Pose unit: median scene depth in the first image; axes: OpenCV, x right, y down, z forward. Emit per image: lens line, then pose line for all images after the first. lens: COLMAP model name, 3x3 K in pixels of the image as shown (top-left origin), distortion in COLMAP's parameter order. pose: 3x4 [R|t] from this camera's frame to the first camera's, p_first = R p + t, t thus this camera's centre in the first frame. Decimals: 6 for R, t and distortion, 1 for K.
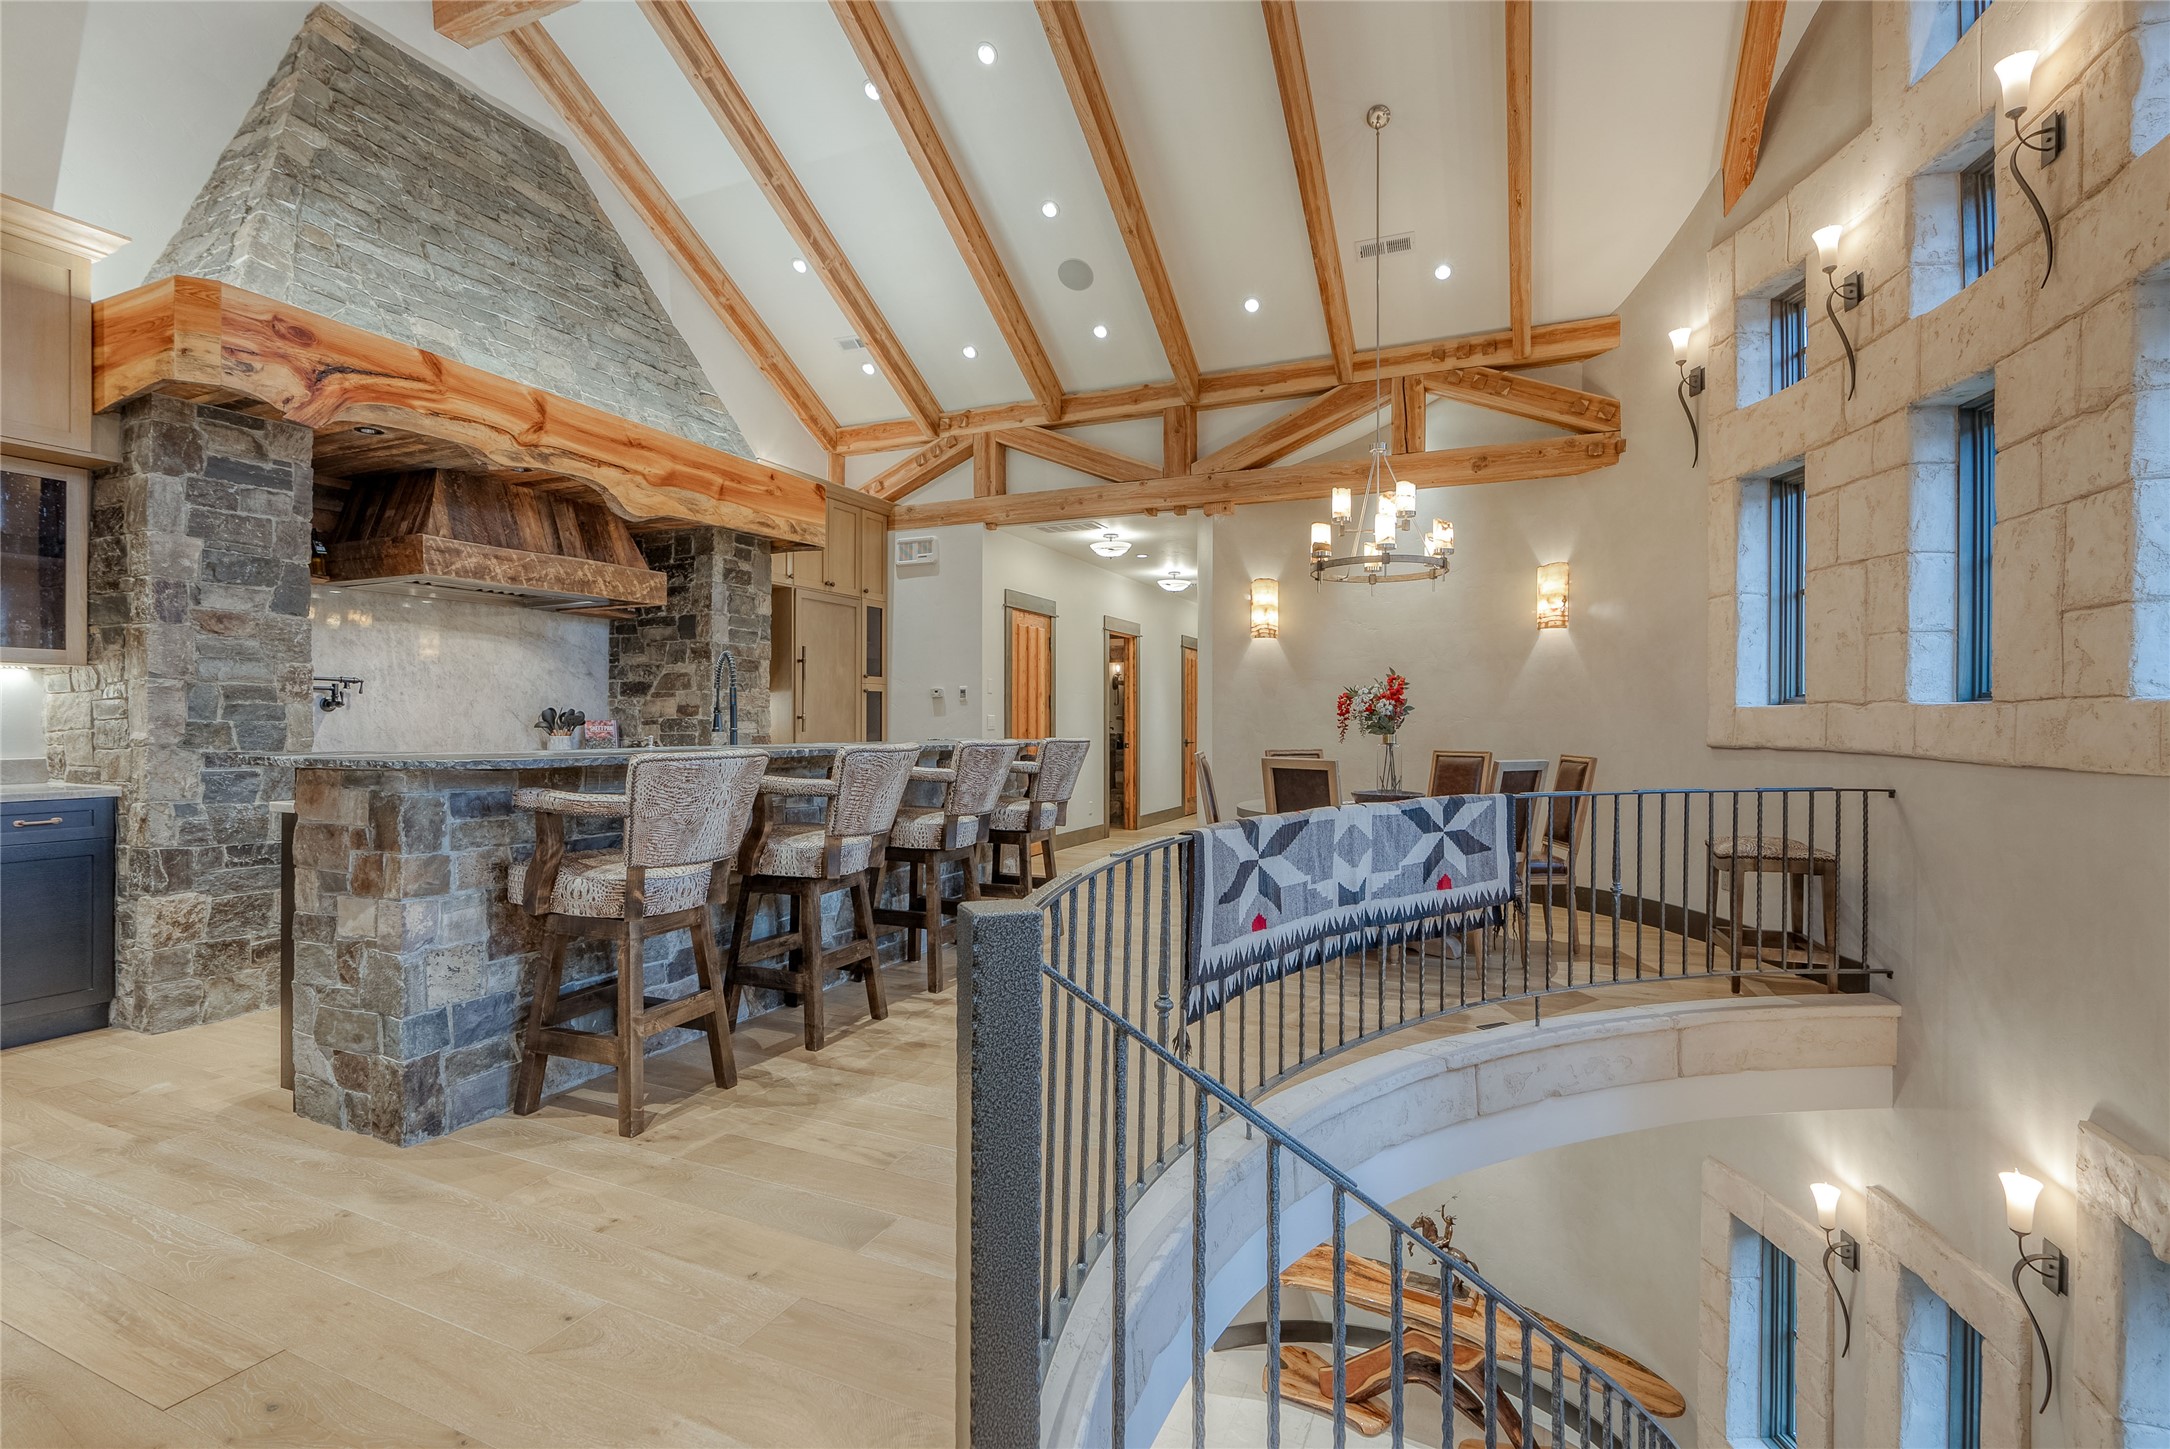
lens RADIAL K [[992.1, 0, 1100.0], [0, 992.1, 723.1], [0, 0, 1]] dist [-0.011109, 0.004800]
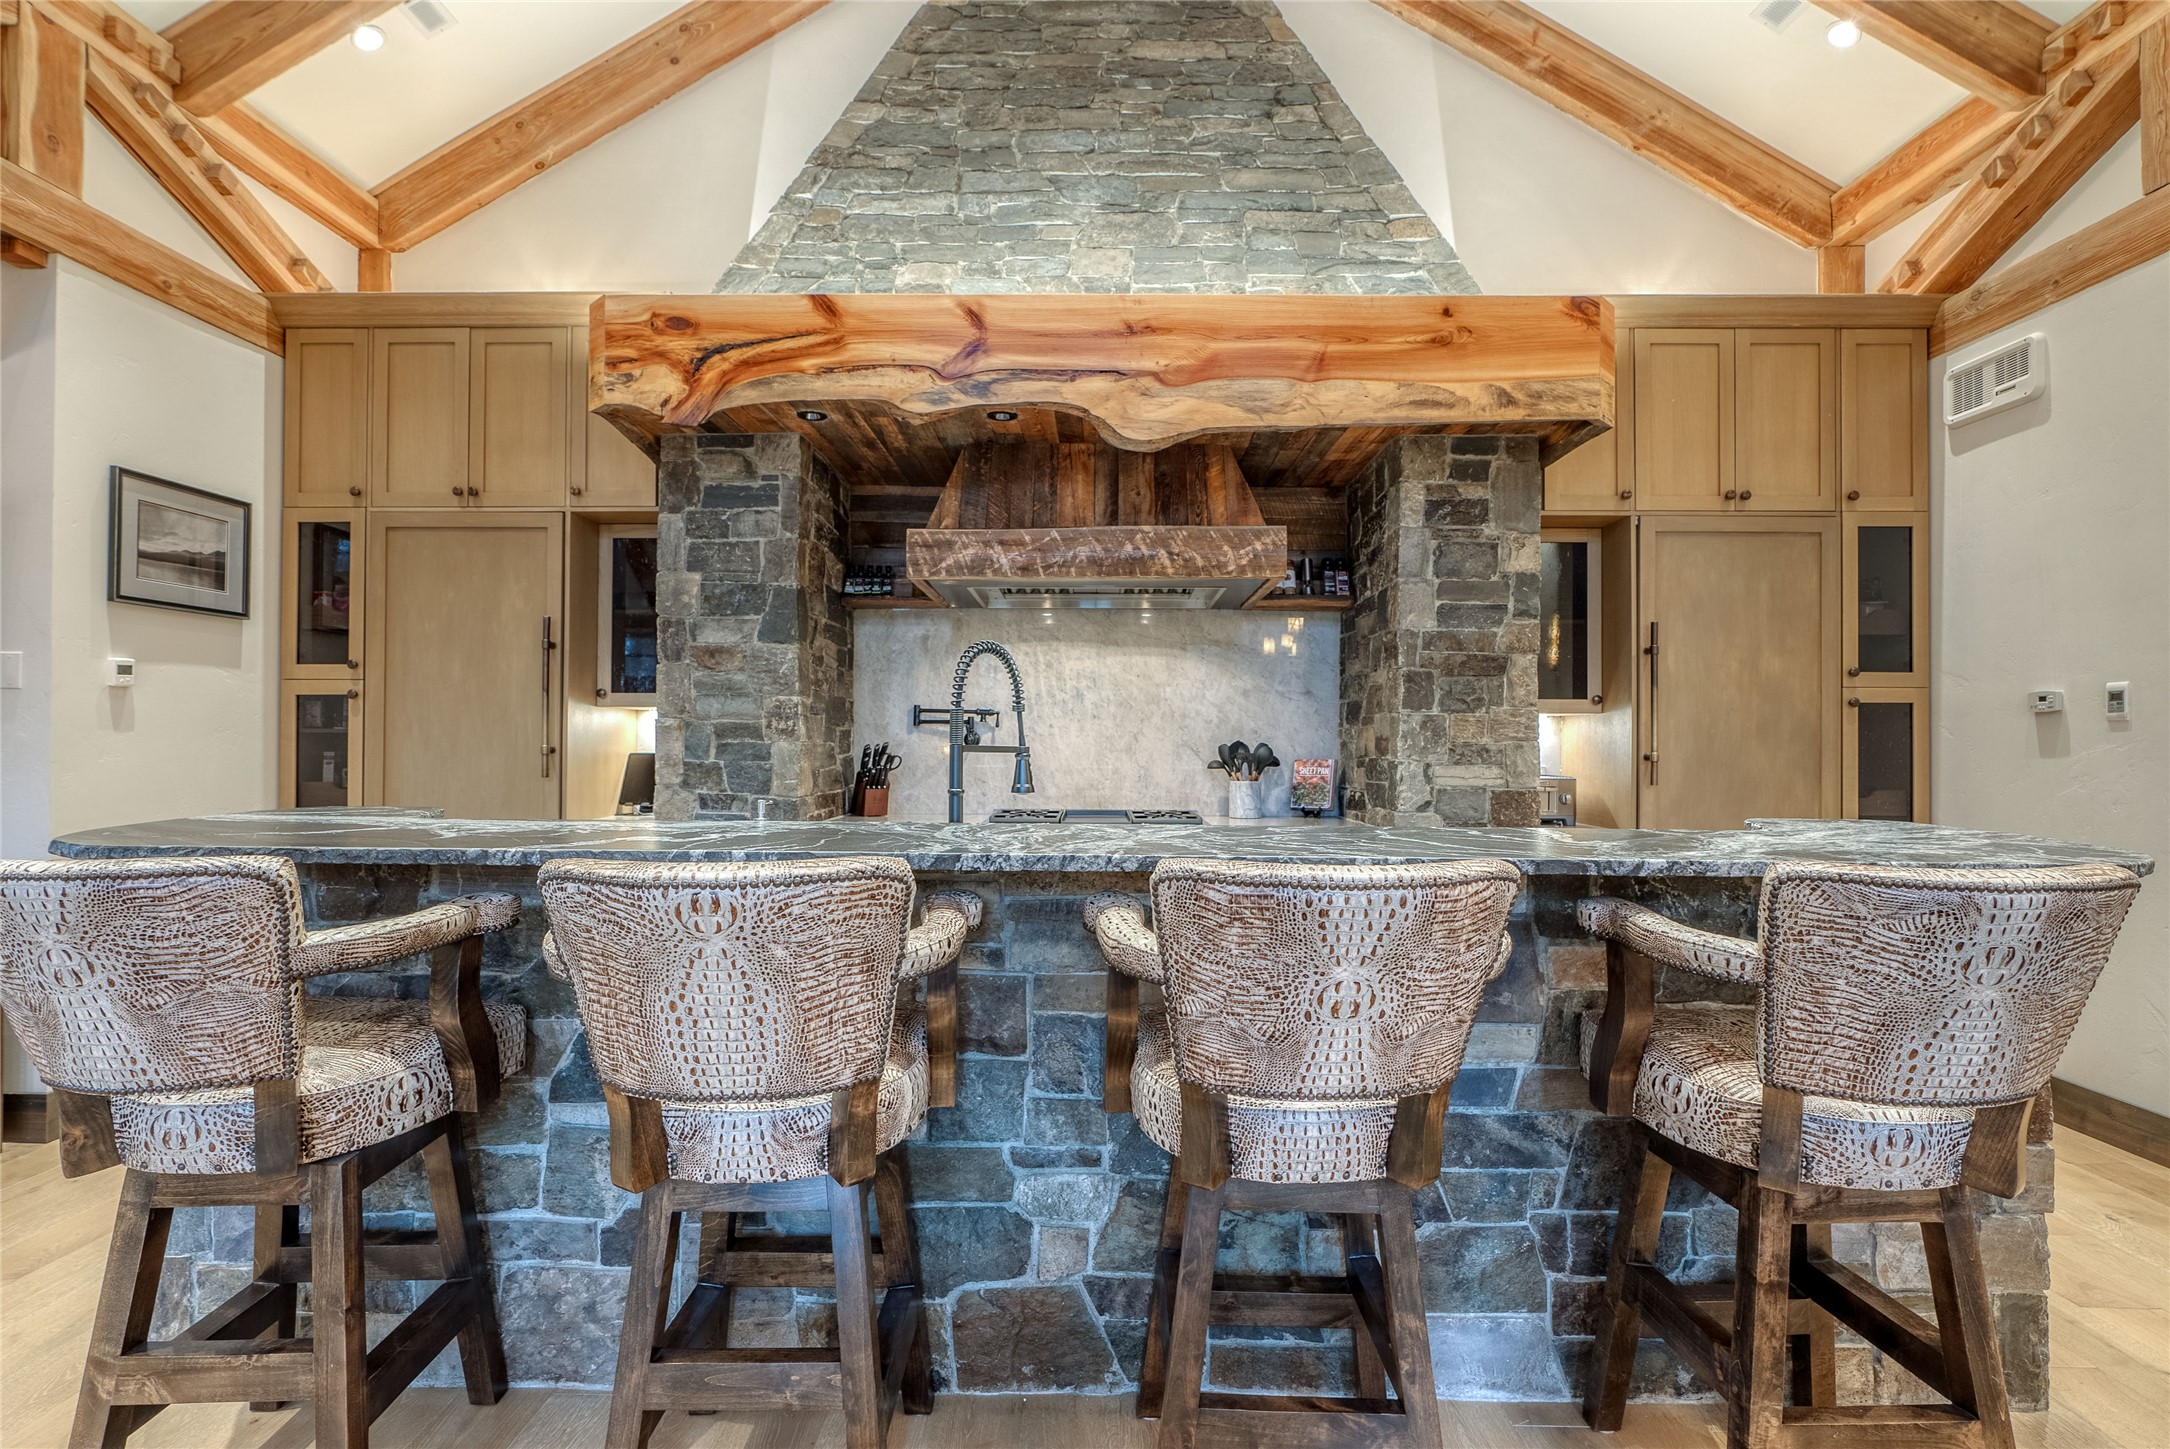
lens RADIAL K [[1036.7, 0, 1074.2], [0, 1036.7, 733.6], [0, 0, 1]] dist [-0.010240, 0.003442]
pose [[0.384289, -0.007069, -0.923186, 0.122029], [-0.006177, 0.999929, -0.010228, -0.014559], [0.923192, 0.009633, 0.384218, 0.683507]]
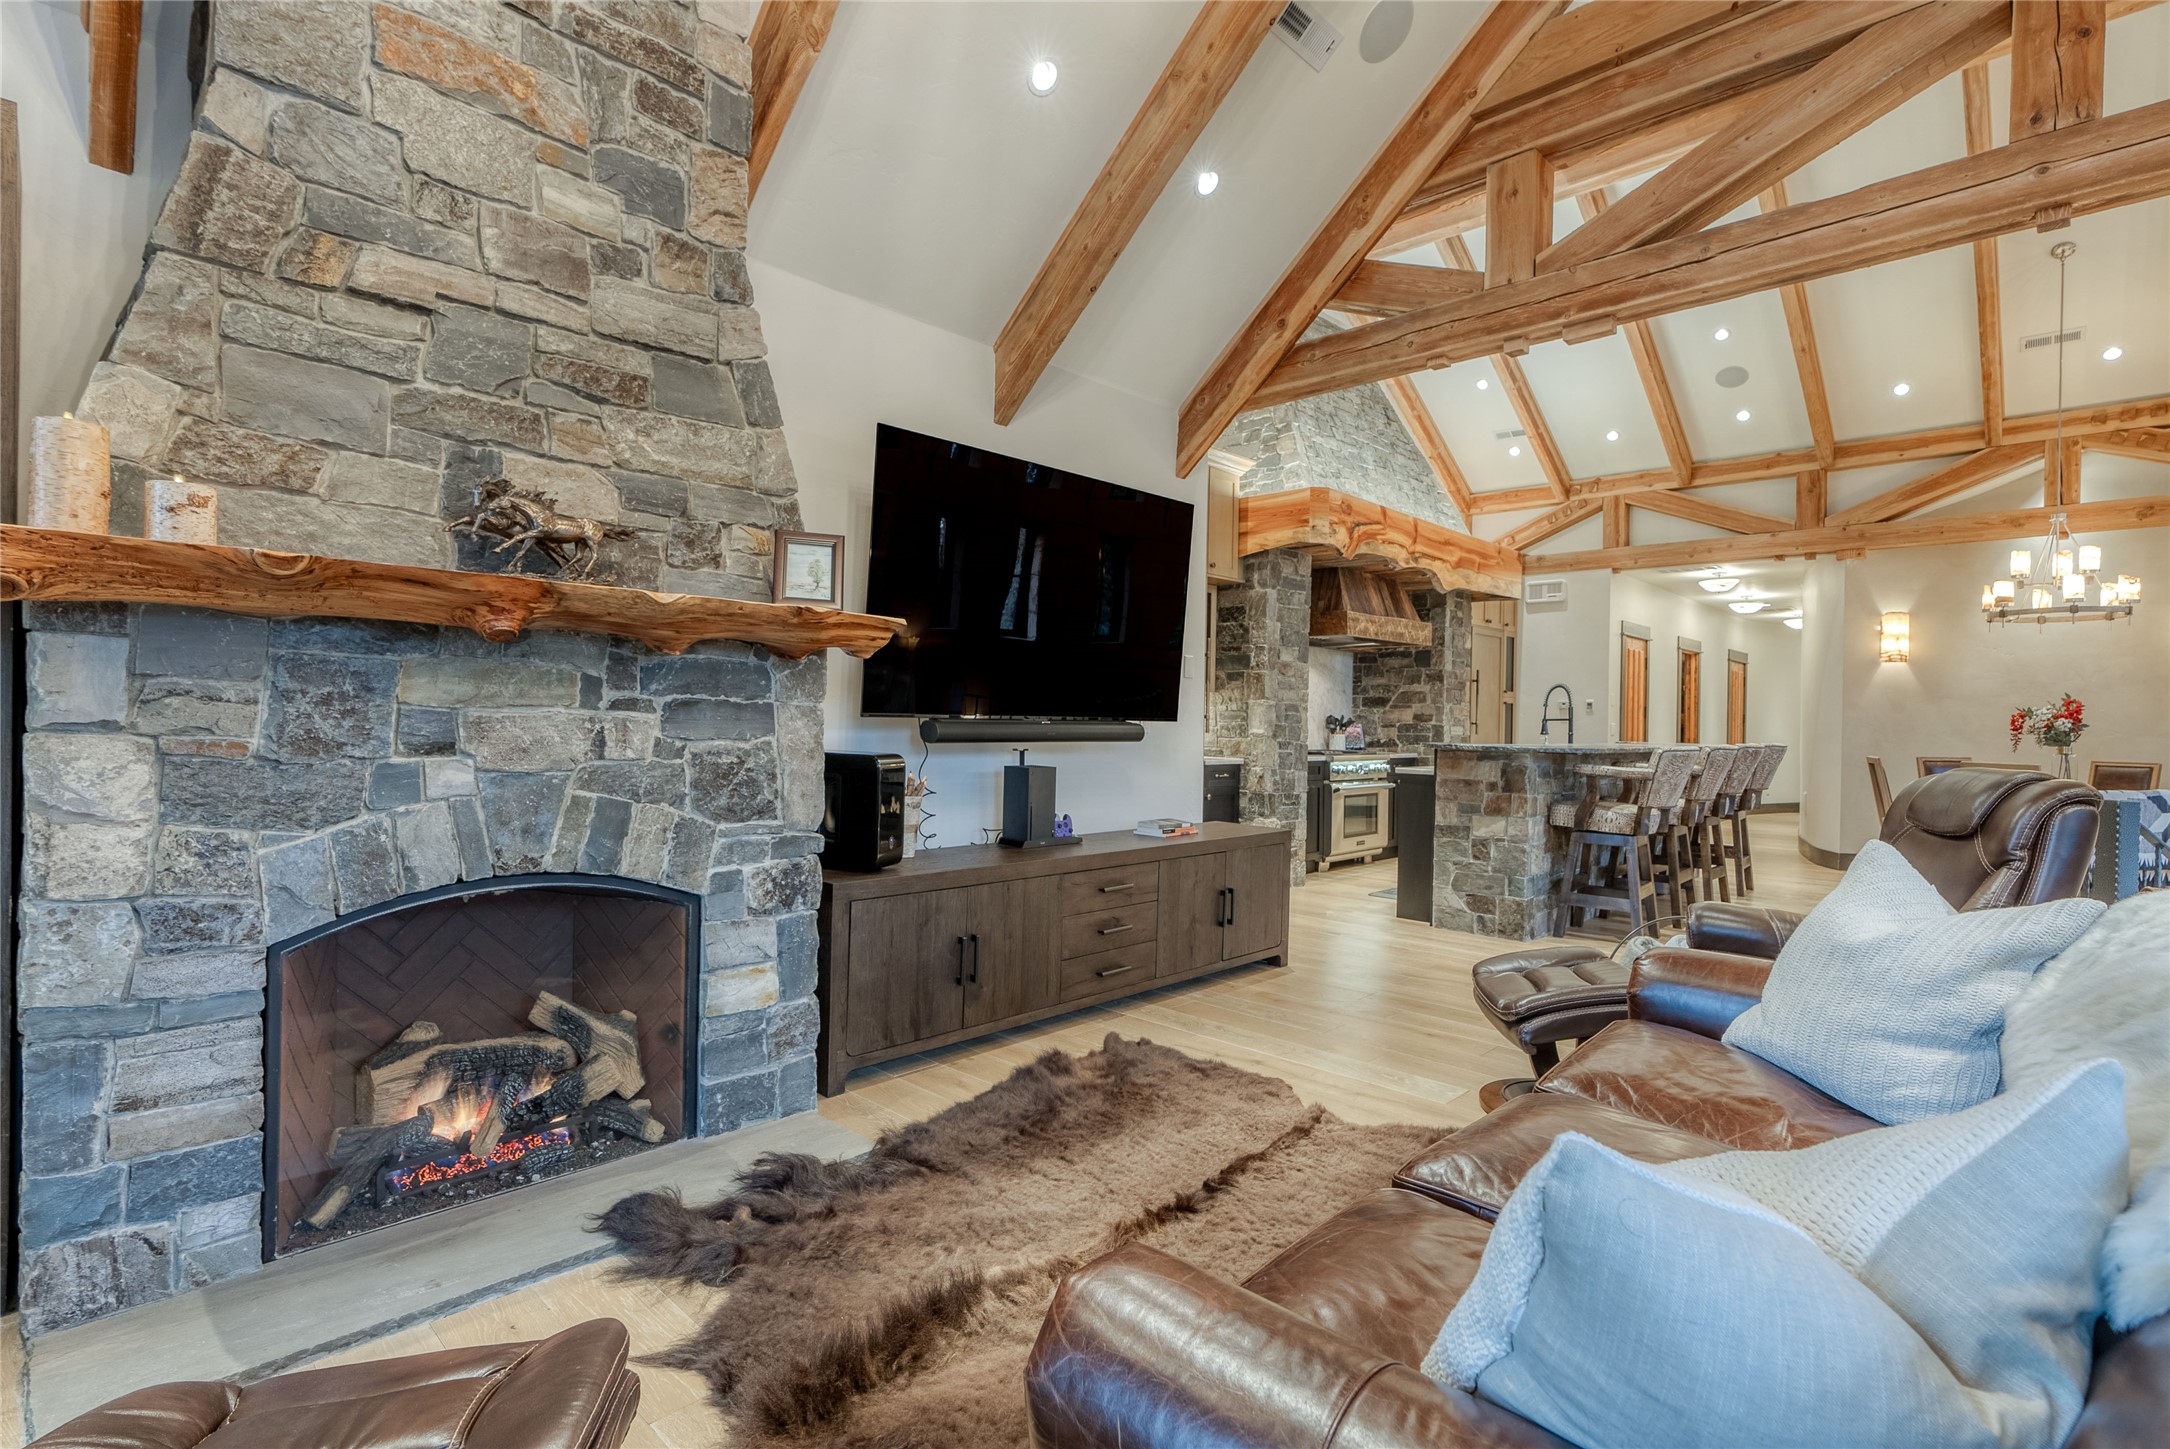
lens RADIAL K [[1036.7, 0, 1084.1], [0, 1036.7, 720.8], [0, 0, 1]] dist [-0.010240, 0.003442]
pose [[0.937925, 0.015535, -0.346491, -0.422537], [-0.016706, 0.999860, -0.000393, -0.000272], [0.346436, 0.006157, 0.938053, -0.649378]]
